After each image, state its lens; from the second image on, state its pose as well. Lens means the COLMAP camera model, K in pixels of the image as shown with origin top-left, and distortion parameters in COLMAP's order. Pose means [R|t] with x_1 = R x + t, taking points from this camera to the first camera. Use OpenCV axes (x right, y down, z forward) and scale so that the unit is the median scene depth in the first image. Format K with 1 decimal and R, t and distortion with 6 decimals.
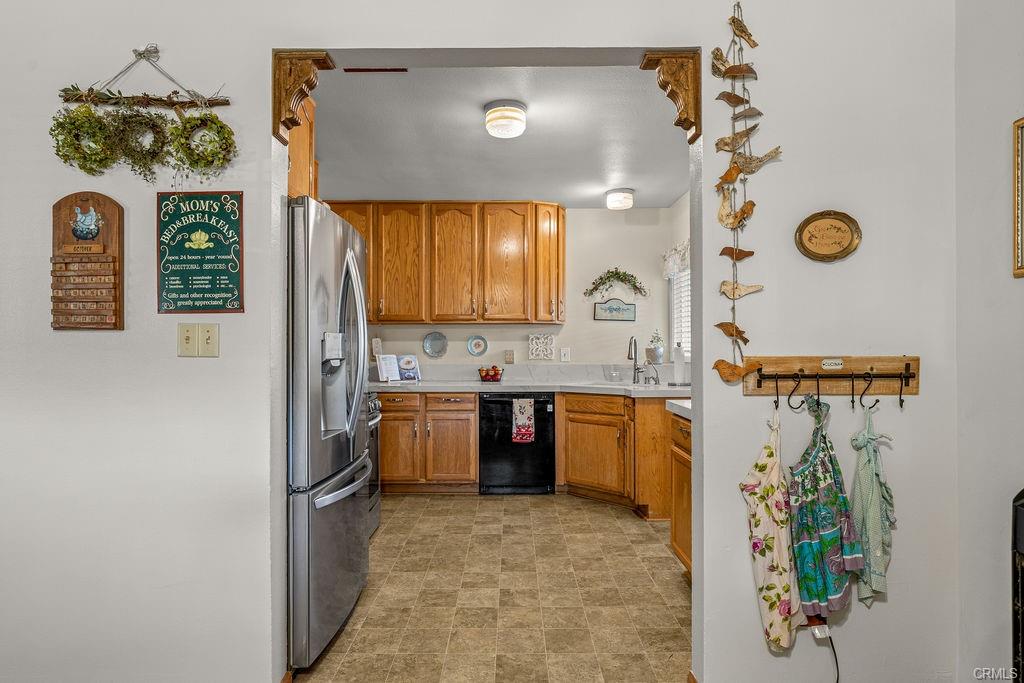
lens RADIAL K [[566.4, 0, 512.8], [0, 566.4, 341.6], [0, 0, 1]] dist [-0.002967, 0.000720]
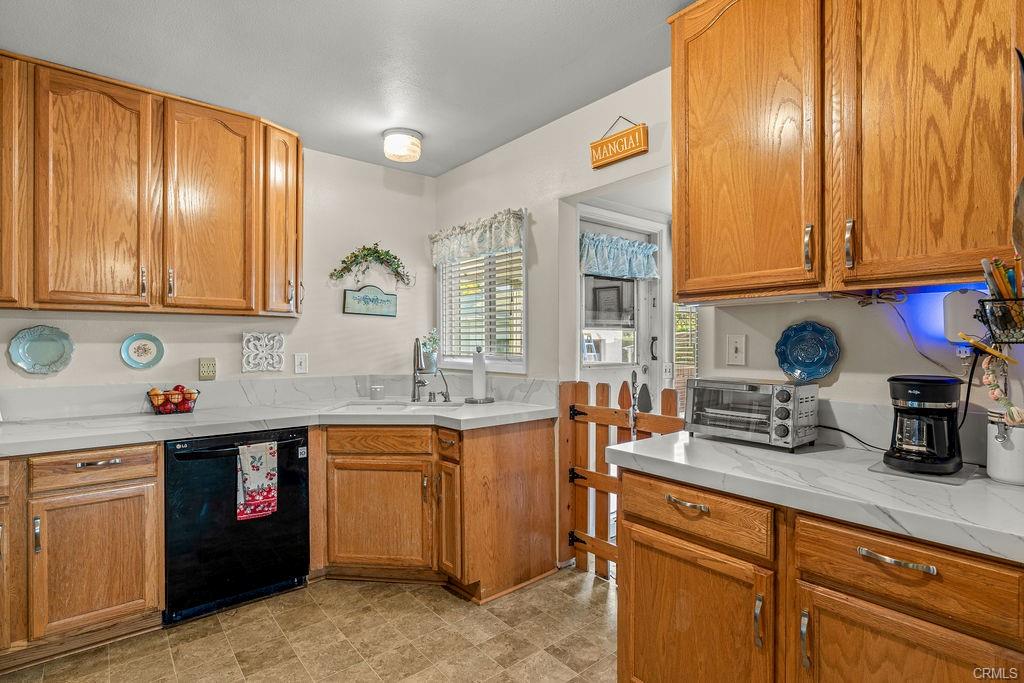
lens RADIAL K [[504.0, 0, 513.2], [0, 504.0, 341.7], [0, 0, 1]] dist [-0.012437, 0.004998]
pose [[0.770986, 0.002570, 0.636847, -0.111087], [-0.009629, 0.999925, 0.007623, -0.011145], [-0.636779, -0.012009, 0.770953, 0.439748]]
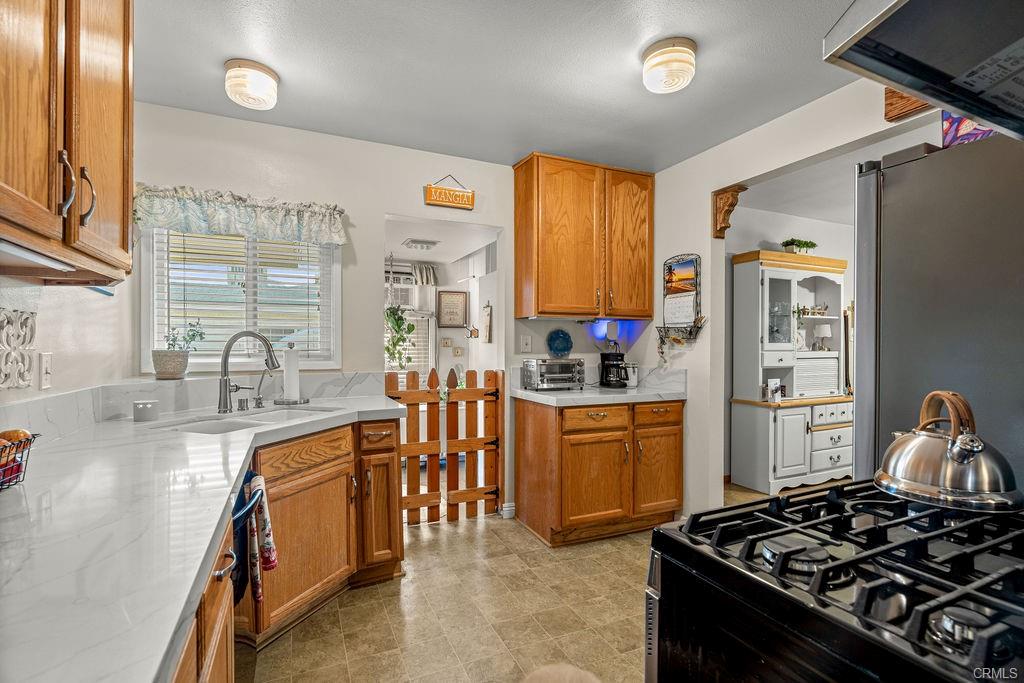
lens RADIAL K [[466.8, 0, 511.9], [0, 466.8, 349.6], [0, 0, 1]] dist [-0.009813, 0.002793]
pose [[-0.412141, -0.002387, 0.911117, -0.351775], [-0.010062, 0.999948, -0.001931, 0.009212], [-0.911064, -0.009963, -0.412144, 0.994844]]
